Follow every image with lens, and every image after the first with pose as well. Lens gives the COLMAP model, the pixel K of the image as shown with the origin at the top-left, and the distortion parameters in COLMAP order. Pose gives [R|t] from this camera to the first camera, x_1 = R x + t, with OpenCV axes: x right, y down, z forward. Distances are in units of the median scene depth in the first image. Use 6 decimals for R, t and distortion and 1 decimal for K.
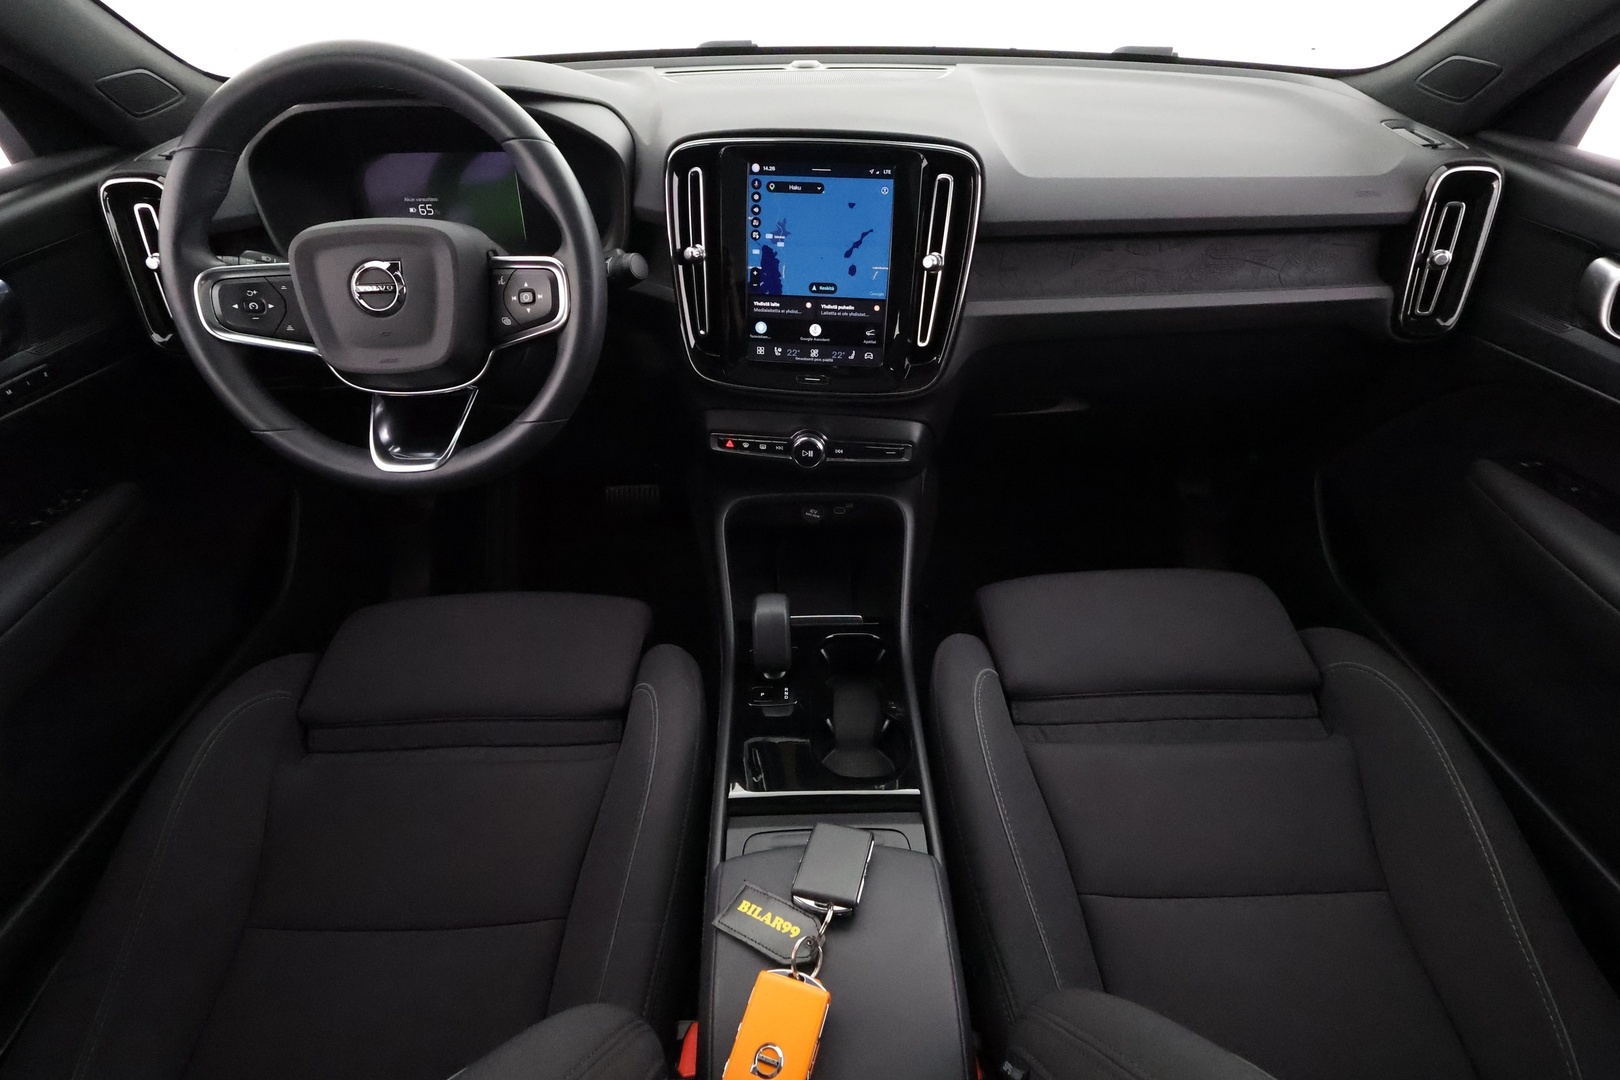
lens RADIAL K [[755.5, 0, 810.0], [0, 755.5, 534.2], [0, 0, 1]] dist [0.002698, 0.000690]
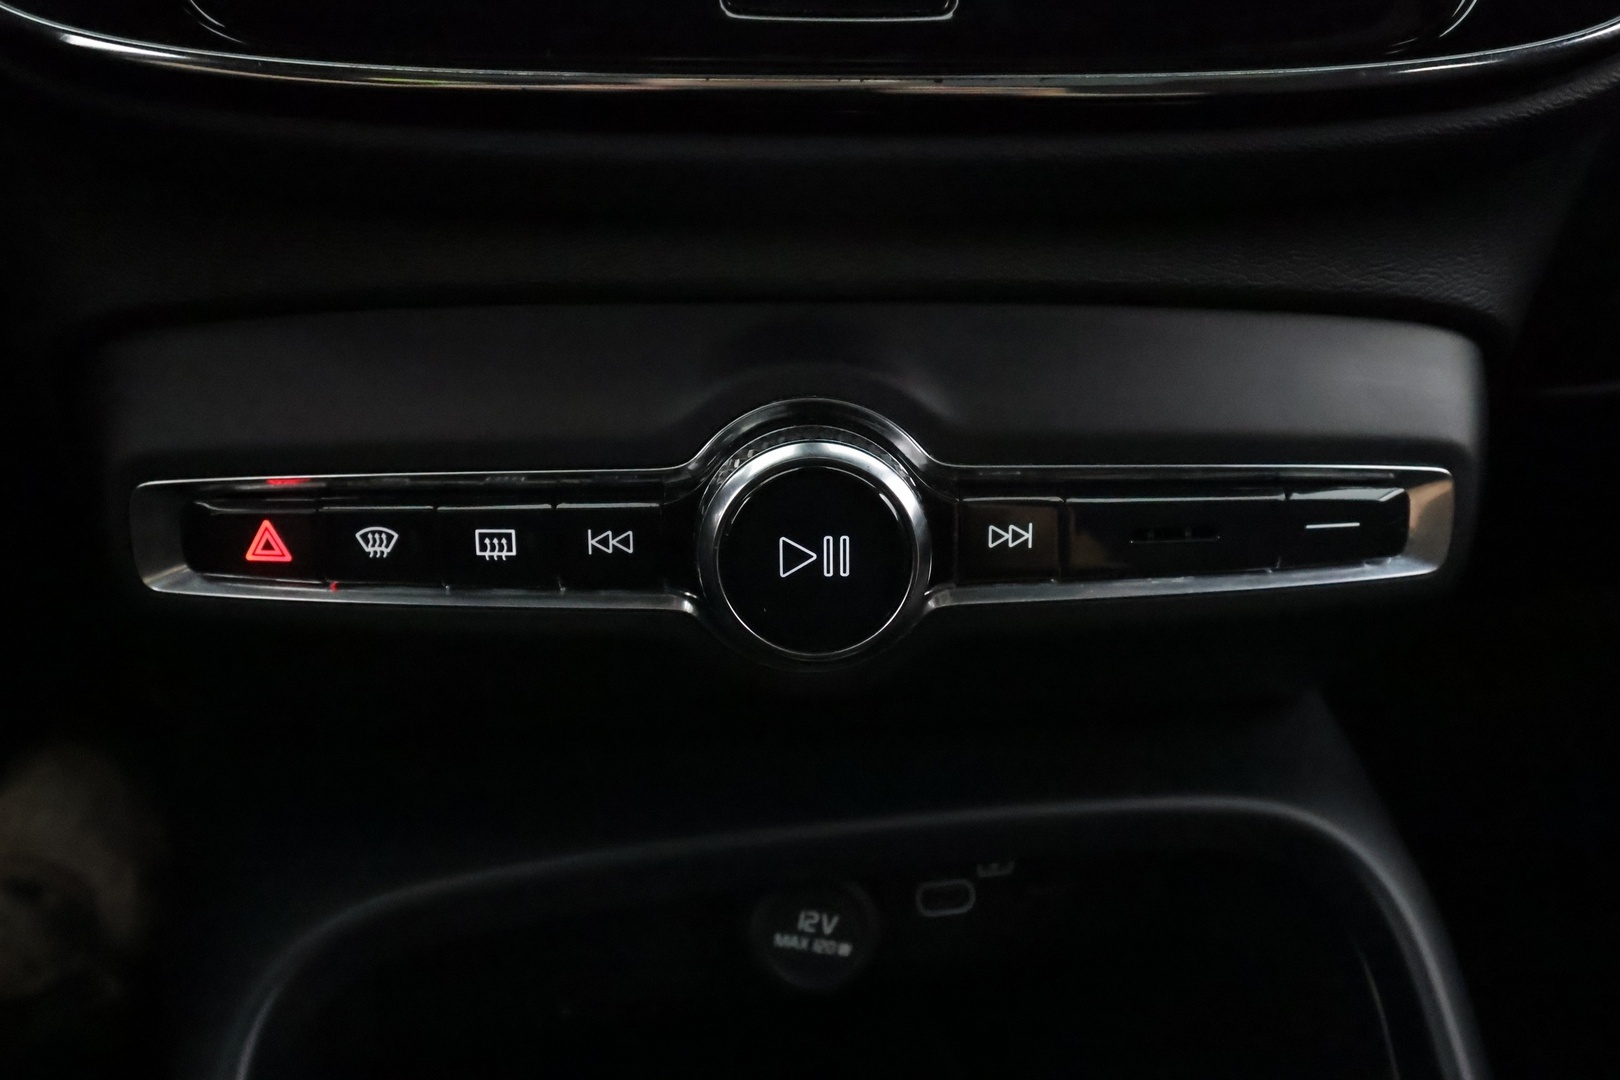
lens RADIAL K [[1288.8, 0, 811.1], [0, 1288.8, 522.5], [0, 0, 1]] dist [-0.002224, -0.002845]
pose [[0.988440, -0.058847, 0.139729, -0.040236], [0.090616, 0.968182, -0.233264, -0.061380], [-0.121557, 0.243229, 0.962322, 0.829086]]
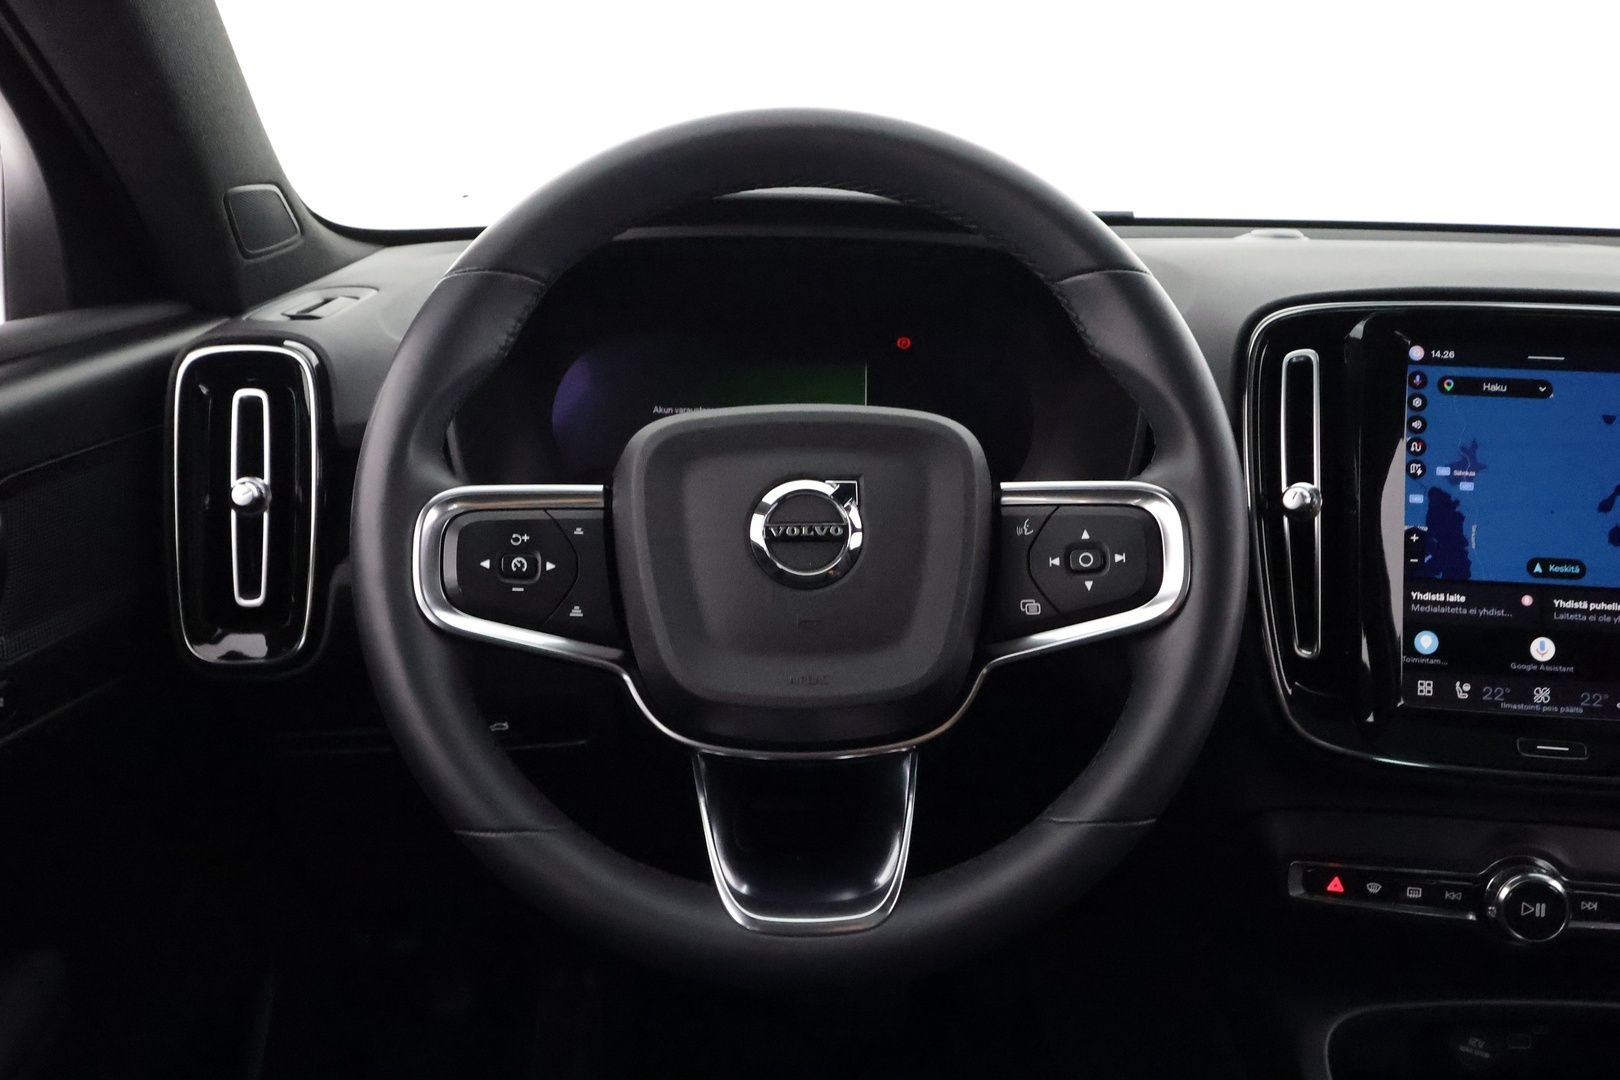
lens RADIAL K [[1288.8, 0, 811.1], [0, 1288.8, 522.5], [0, 0, 1]] dist [-0.002224, -0.002845]
pose [[0.999744, 0.022430, 0.003043, -0.487229], [-0.019437, 0.919595, -0.392387, -0.008077], [-0.011600, 0.392227, 0.919795, 0.208252]]
